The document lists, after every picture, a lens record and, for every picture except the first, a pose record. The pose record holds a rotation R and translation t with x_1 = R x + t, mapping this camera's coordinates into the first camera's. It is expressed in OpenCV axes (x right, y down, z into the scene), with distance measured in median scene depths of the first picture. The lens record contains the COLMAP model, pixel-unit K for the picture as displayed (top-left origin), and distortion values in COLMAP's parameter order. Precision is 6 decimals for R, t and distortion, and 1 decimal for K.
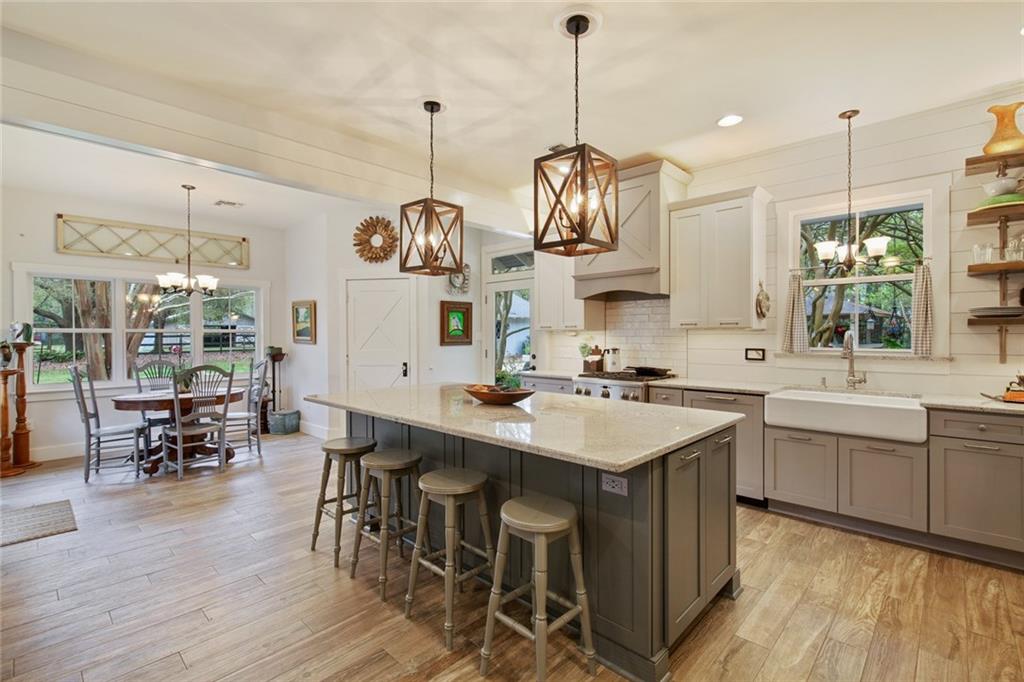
lens RADIAL K [[465.6, 0, 509.6], [0, 465.6, 336.1], [0, 0, 1]] dist [-0.000355, 0.000083]
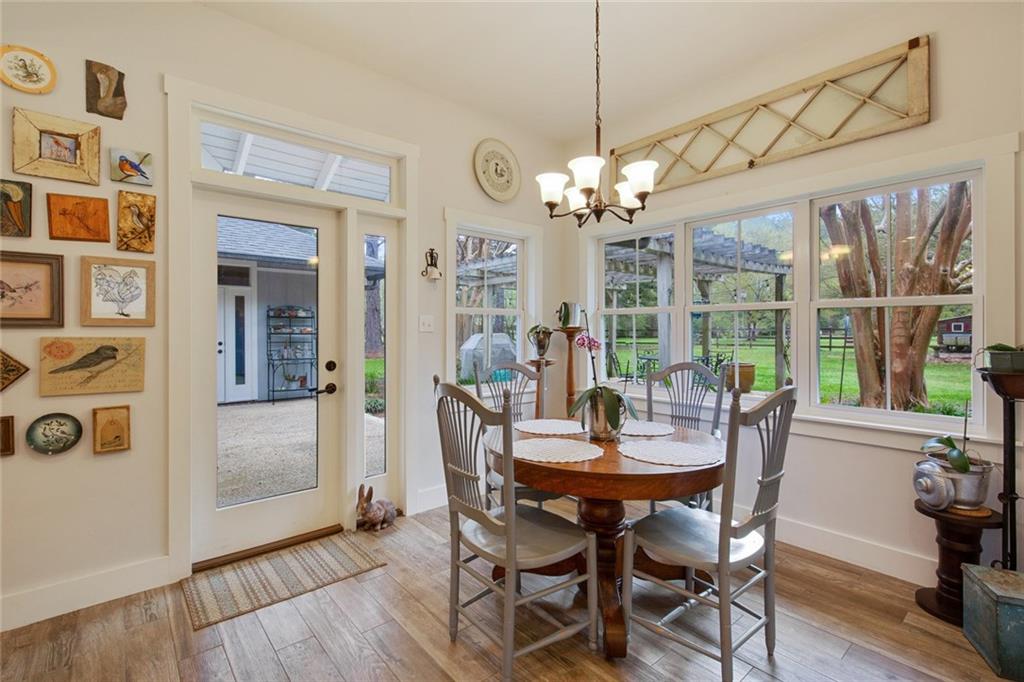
lens RADIAL K [[465.6, 0, 509.6], [0, 465.6, 336.1], [0, 0, 1]] dist [-0.000355, 0.000083]
pose [[-0.091574, 0.010972, -0.995738, -0.238652], [0.000510, 0.999940, 0.010971, 0.017223], [0.995798, 0.000497, -0.091574, 0.937456]]
